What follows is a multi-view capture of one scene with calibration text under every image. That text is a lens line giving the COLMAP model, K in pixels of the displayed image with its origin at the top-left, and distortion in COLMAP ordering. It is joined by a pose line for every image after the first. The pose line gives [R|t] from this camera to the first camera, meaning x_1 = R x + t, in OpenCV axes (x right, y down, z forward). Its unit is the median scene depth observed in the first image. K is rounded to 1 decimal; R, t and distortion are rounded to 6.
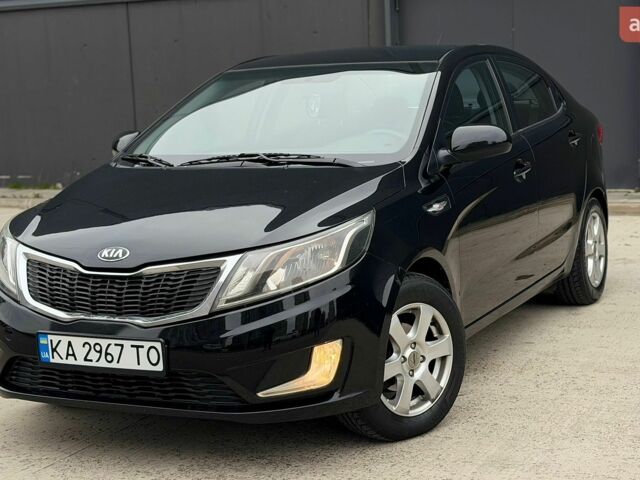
lens RADIAL K [[1177.5, 0, 320.0], [0, 1177.5, 240.0], [0, 0, 1]] dist [0.102404, 0.202902]
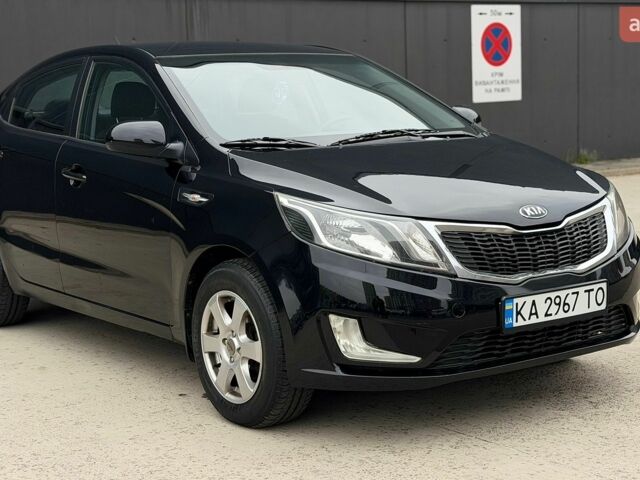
lens RADIAL K [[1177.5, 0, 320.0], [0, 1177.5, 240.0], [0, 0, 1]] dist [0.102404, 0.202902]
pose [[0.487595, -0.088641, 0.868559, -1.166588], [0.135790, 0.990426, 0.024847, -0.014683], [-0.862446, 0.105827, 0.494963, 0.654533]]
